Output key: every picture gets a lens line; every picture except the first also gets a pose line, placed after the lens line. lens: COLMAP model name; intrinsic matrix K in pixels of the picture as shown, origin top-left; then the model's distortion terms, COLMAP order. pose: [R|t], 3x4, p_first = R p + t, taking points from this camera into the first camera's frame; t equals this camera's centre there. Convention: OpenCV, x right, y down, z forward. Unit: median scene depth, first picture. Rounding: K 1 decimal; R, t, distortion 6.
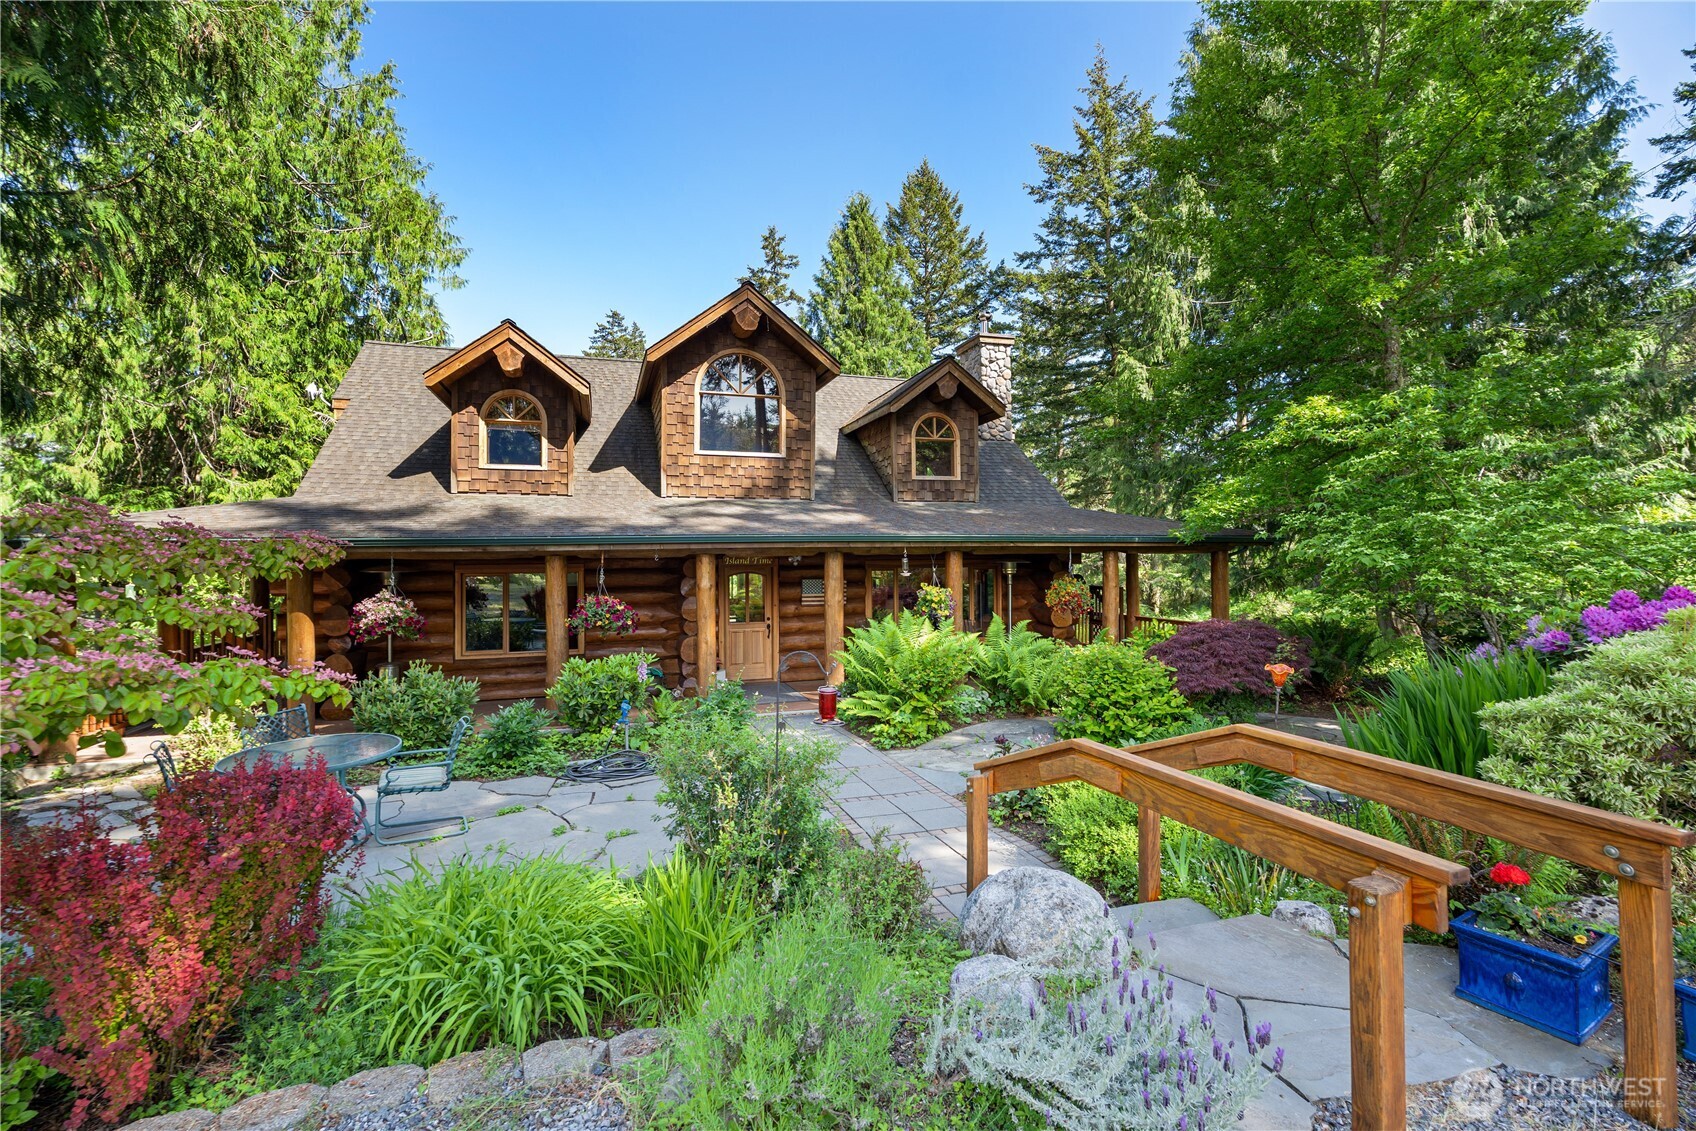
lens RADIAL K [[760.6, 0, 846.6], [0, 760.6, 554.0], [0, 0, 1]] dist [-0.009334, 0.000394]
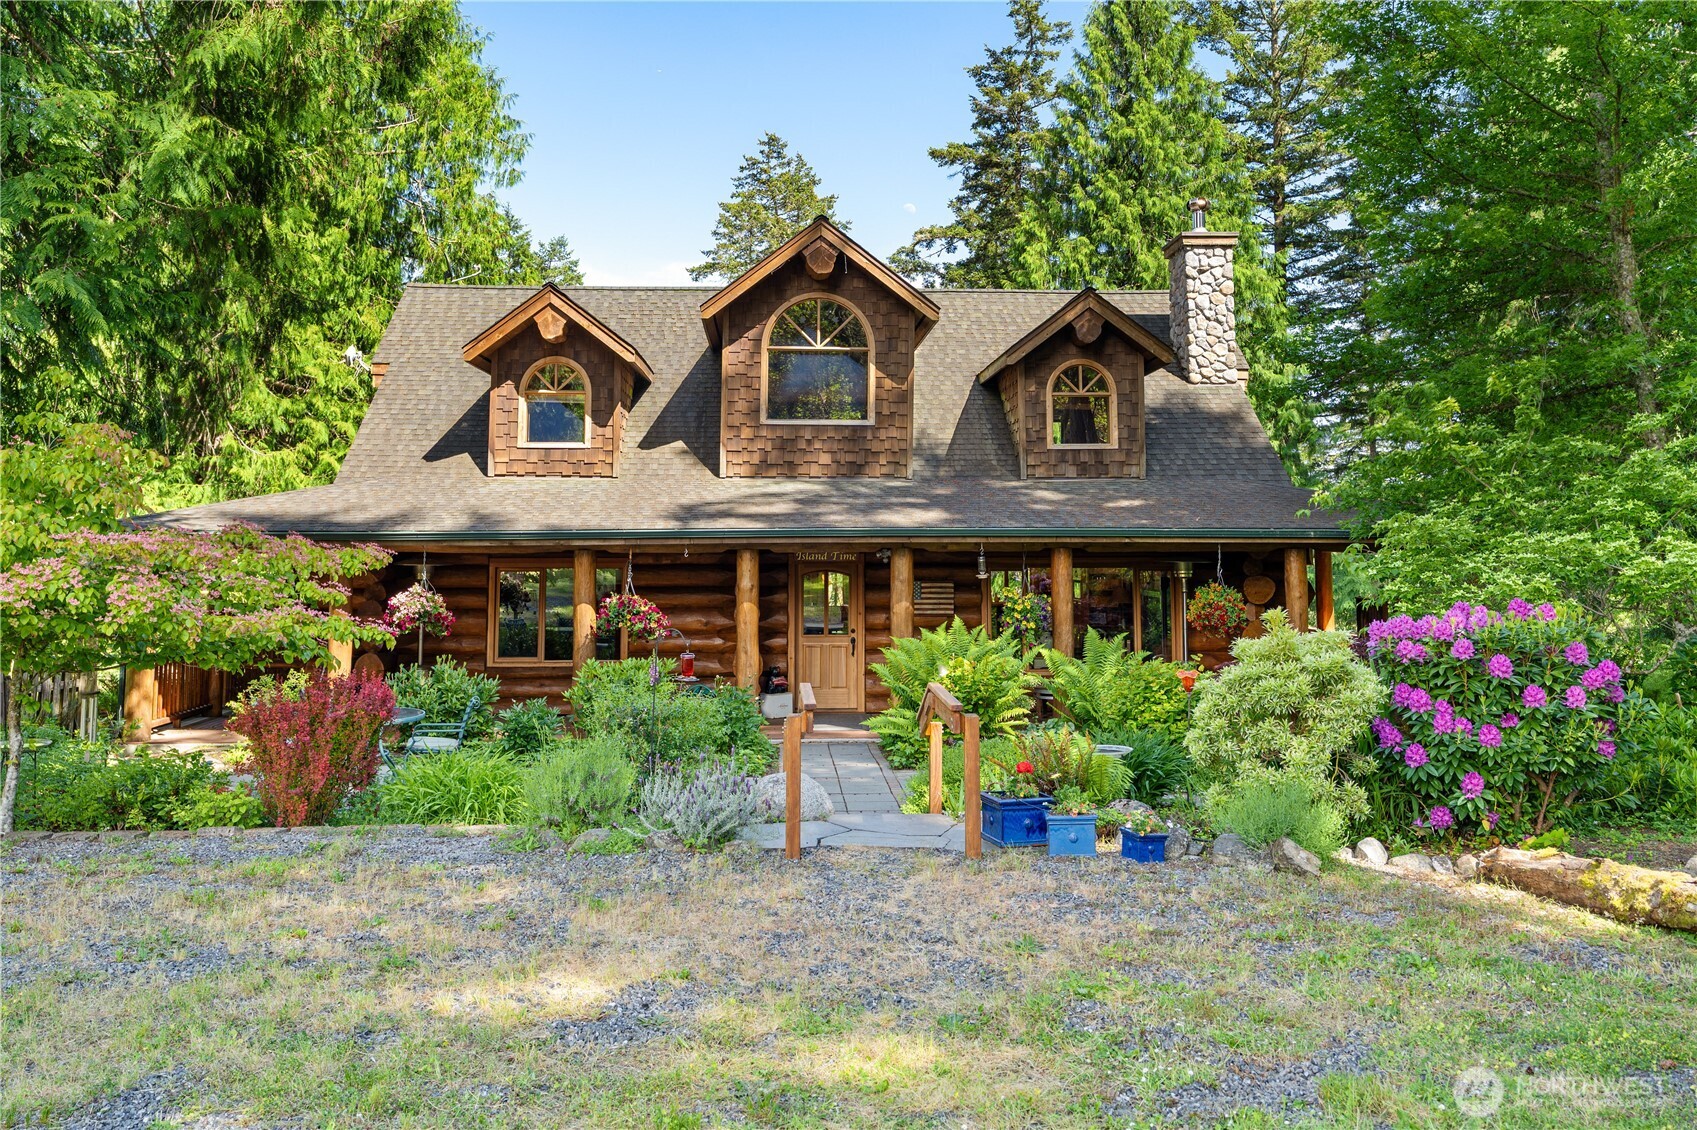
lens RADIAL K [[1465.7, 0, 847.0], [0, 1465.7, 410.5], [0, 0, 1]] dist [0.007591, 0.003096]
pose [[0.964393, -0.015003, -0.264048, 0.296107], [-0.006758, 0.996666, -0.081314, -0.018228], [0.264388, 0.080203, 0.961076, -0.476121]]
